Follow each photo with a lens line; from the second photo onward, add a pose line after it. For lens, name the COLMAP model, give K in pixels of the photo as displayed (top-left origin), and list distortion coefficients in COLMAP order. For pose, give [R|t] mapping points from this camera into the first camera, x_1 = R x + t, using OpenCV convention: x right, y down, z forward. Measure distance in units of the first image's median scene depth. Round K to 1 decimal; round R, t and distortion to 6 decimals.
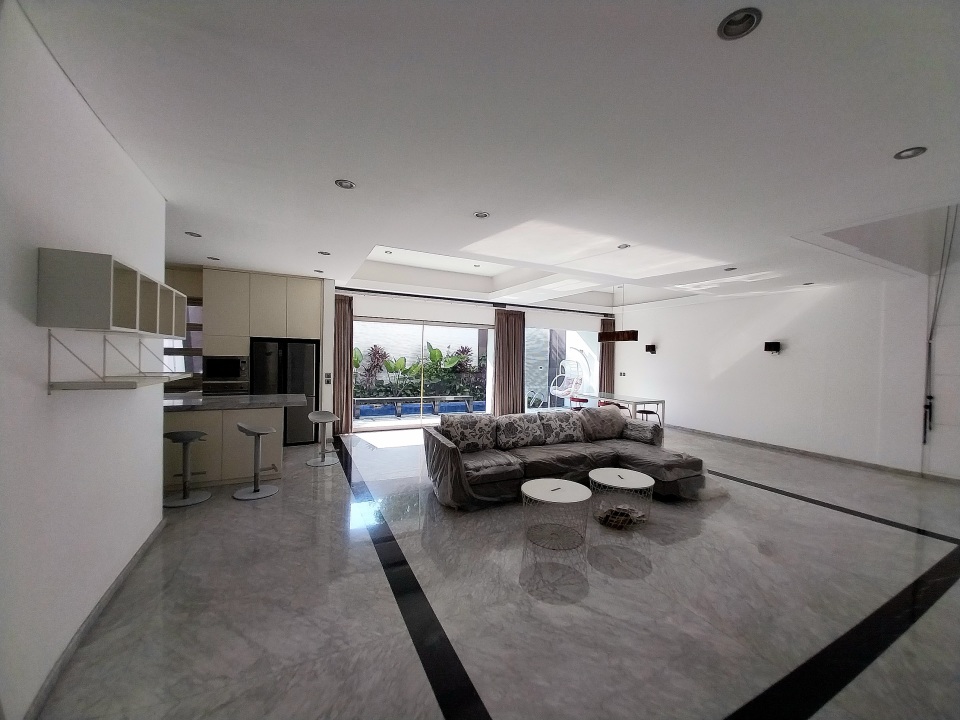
lens RADIAL K [[378.5, 0, 484.1], [0, 378.5, 360.5], [0, 0, 1]] dist [-0.015468, -0.000424]
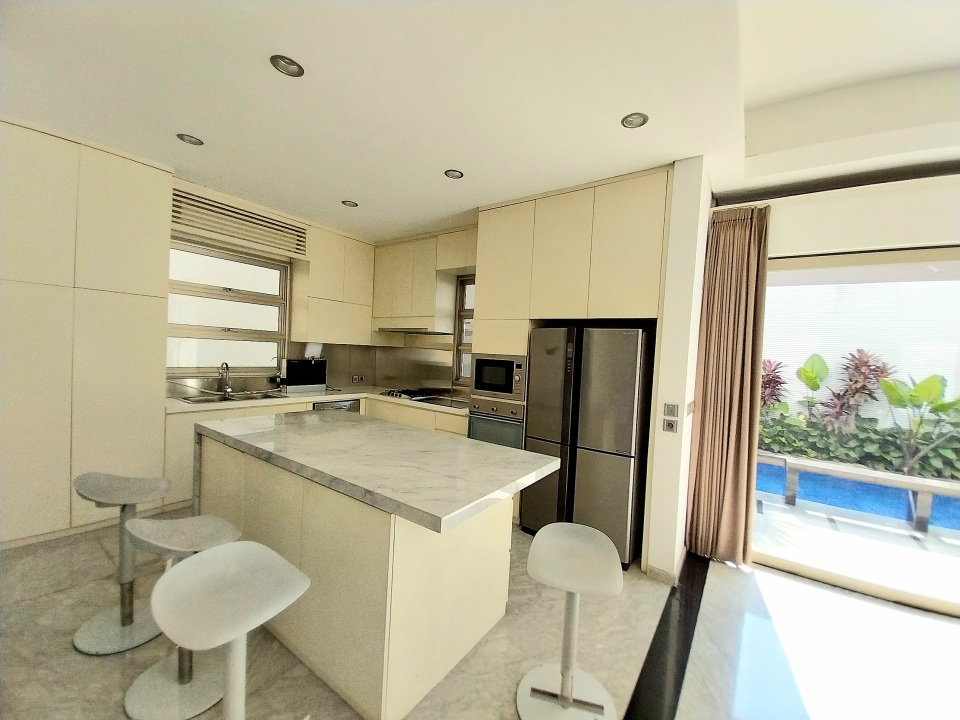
lens RADIAL K [[378.5, 0, 483.9], [0, 378.5, 364.8], [0, 0, 1]] dist [-0.015468, -0.000424]
pose [[0.467445, 0.032626, -0.883420, -0.143424], [-0.048151, 0.998775, 0.011407, -0.001479], [0.882710, 0.037205, 0.468444, 0.568038]]
